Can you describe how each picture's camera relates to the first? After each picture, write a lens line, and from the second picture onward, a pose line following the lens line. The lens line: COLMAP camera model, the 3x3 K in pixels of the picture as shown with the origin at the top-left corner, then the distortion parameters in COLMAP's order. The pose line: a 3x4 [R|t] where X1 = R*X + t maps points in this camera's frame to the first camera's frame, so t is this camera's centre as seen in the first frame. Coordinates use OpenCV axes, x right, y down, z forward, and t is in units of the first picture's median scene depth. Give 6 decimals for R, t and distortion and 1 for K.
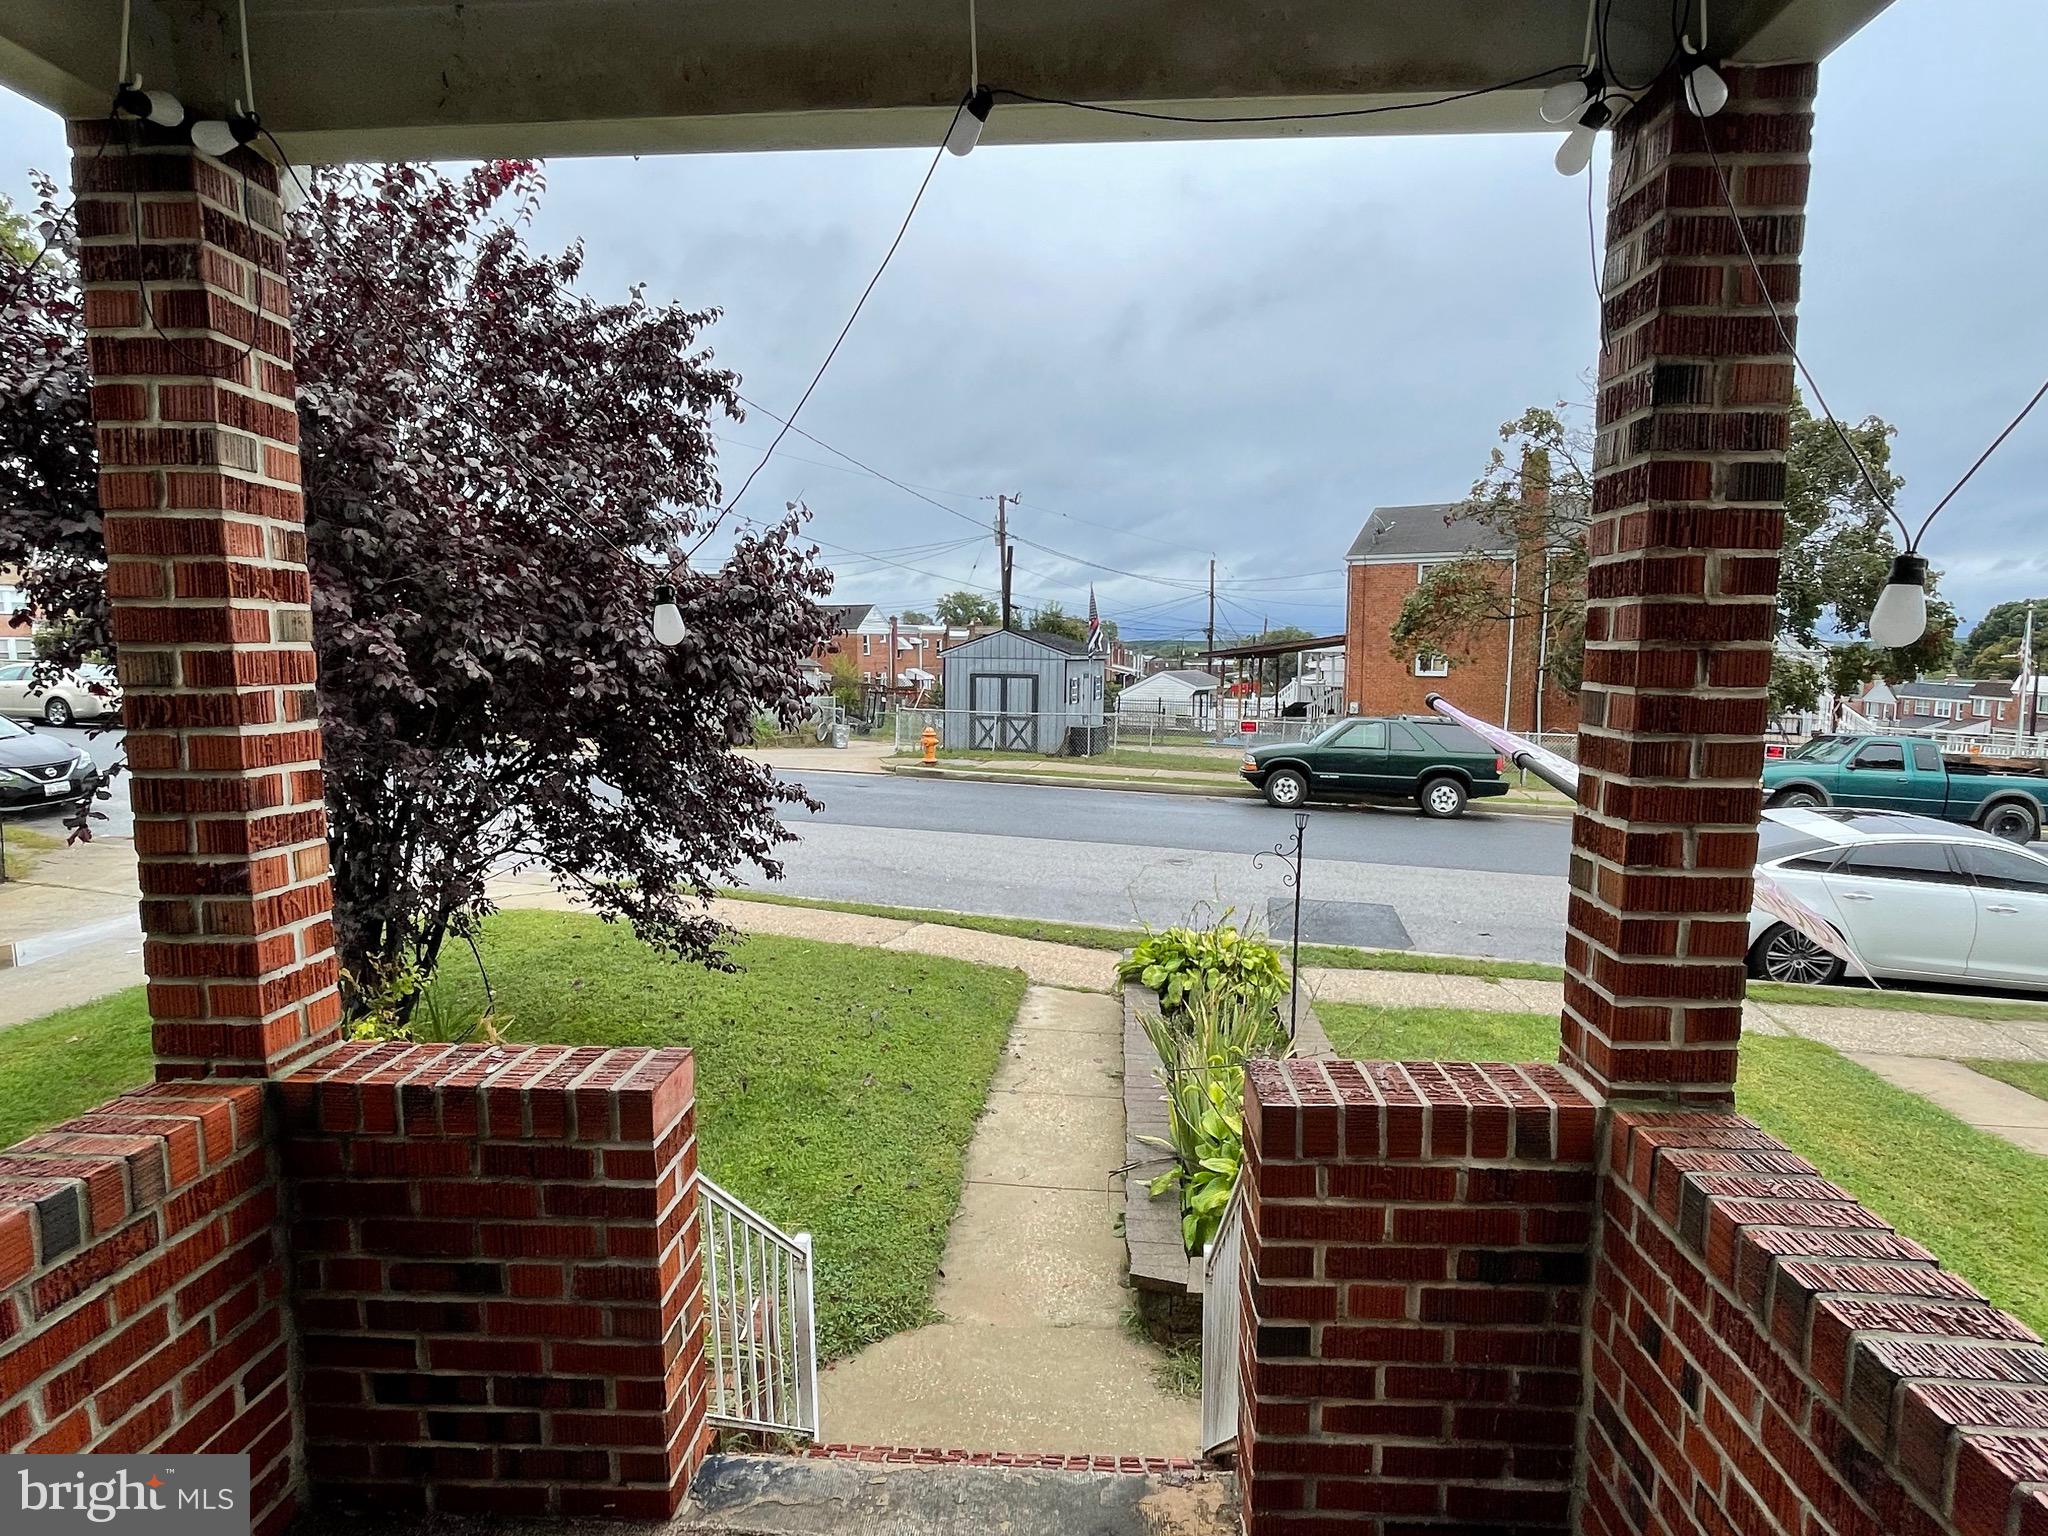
lens RADIAL K [[1134.6, 0, 1044.8], [0, 1134.6, 769.7], [0, 0, 1]] dist [-0.014551, -0.001193]
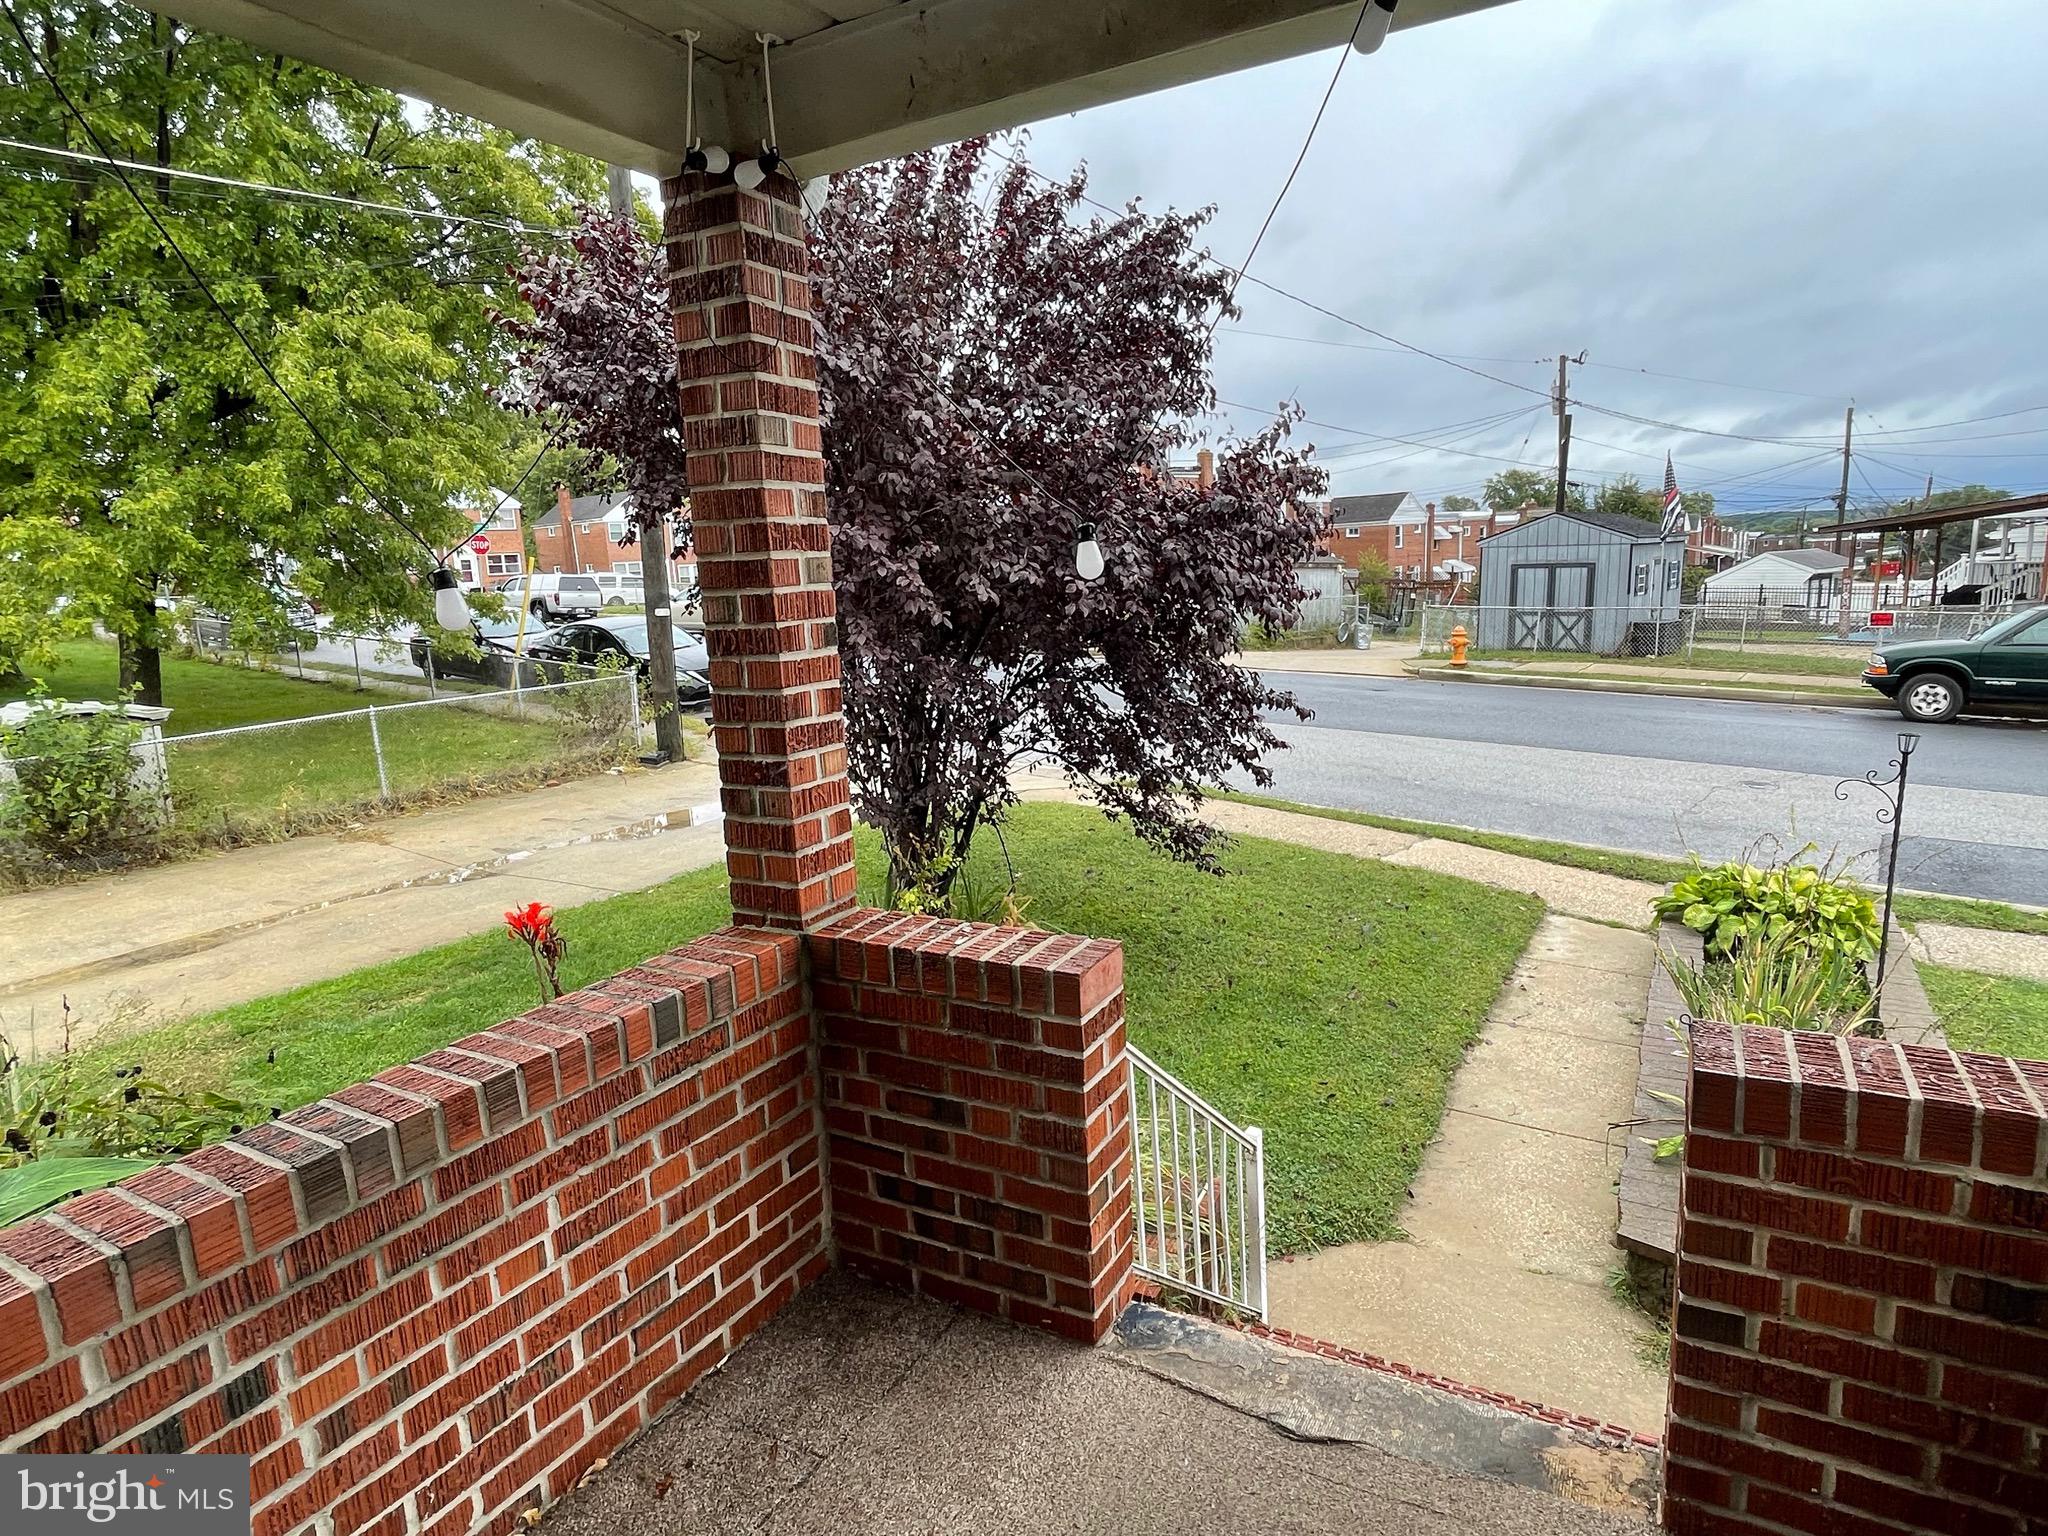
lens RADIAL K [[1161.5, 0, 1029.4], [0, 1161.5, 774.5], [0, 0, 1]] dist [0.002237, -0.009999]
pose [[0.895311, 0.040516, -0.443595, 0.035742], [-0.000755, 0.995991, 0.089445, -0.006269], [0.445440, -0.079746, 0.891753, -0.013761]]
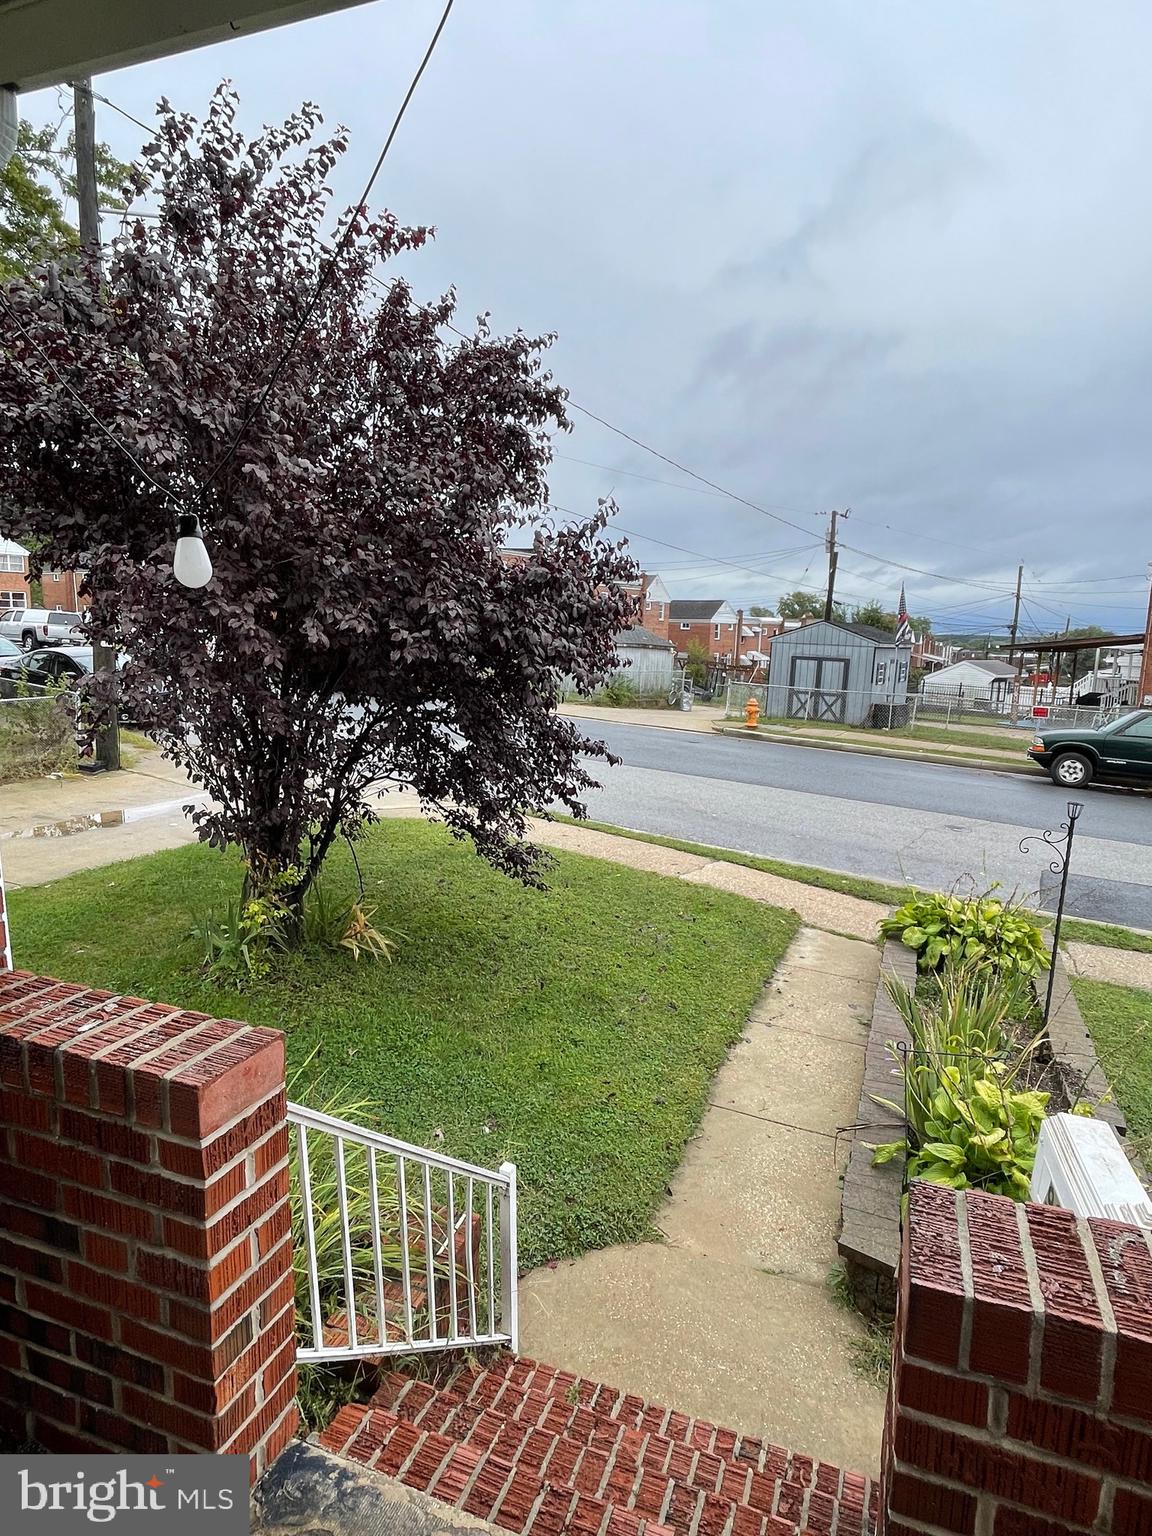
lens RADIAL K [[871.2, 0, 573.0], [0, 871.2, 760.9], [0, 0, 1]] dist [0.002237, -0.009999]
pose [[0.948368, 0.072090, -0.308872, 0.041602], [-0.060436, 0.997058, 0.047148, -0.008793], [0.311362, -0.026046, 0.949934, 0.134442]]
